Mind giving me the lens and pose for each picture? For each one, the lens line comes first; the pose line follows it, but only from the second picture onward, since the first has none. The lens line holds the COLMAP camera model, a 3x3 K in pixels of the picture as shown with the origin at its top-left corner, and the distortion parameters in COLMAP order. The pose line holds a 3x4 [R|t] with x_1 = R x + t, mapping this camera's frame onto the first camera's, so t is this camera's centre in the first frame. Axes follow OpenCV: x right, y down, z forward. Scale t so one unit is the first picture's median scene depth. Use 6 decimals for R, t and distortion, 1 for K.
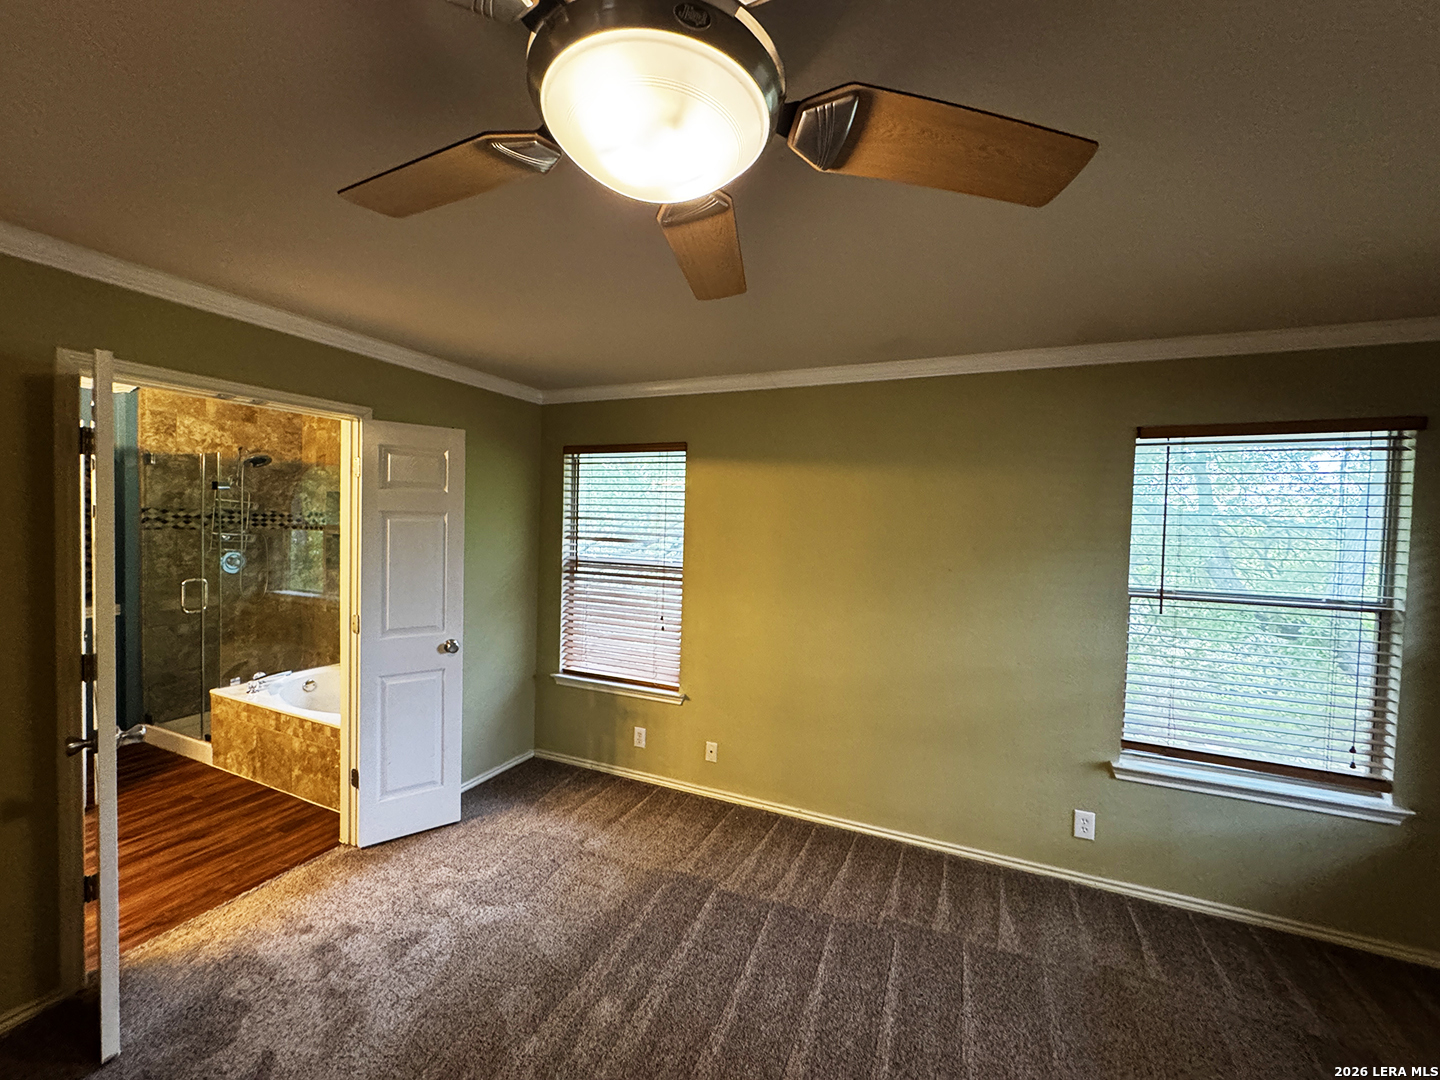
lens RADIAL K [[573.4, 0, 720.3], [0, 573.4, 539.2], [0, 0, 1]] dist [-0.003495, -0.000089]
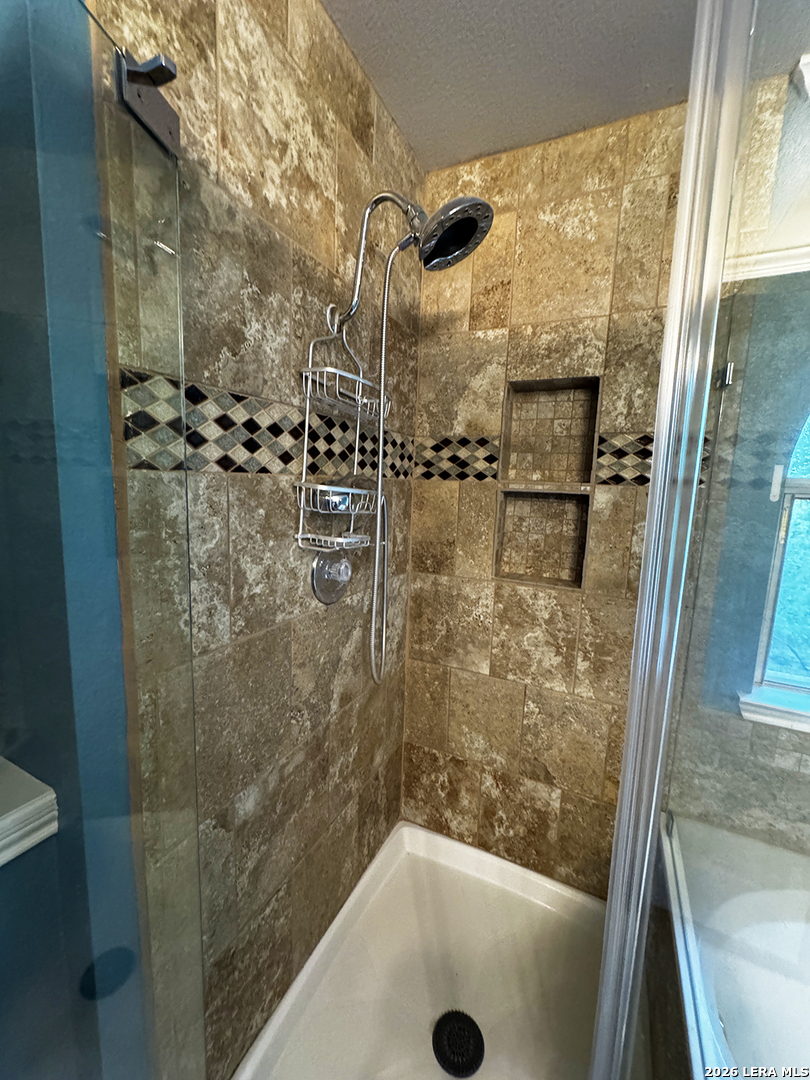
lens RADIAL K [[430.1, 0, 404.1], [0, 430.1, 539.4], [0, 0, 1]] dist [-0.003495, -0.000089]
pose [[0.999029, 0.020639, -0.038930, -0.817818], [-0.016132, 0.993495, 0.112726, -0.009489], [0.041003, -0.111989, 0.992863, 0.762754]]
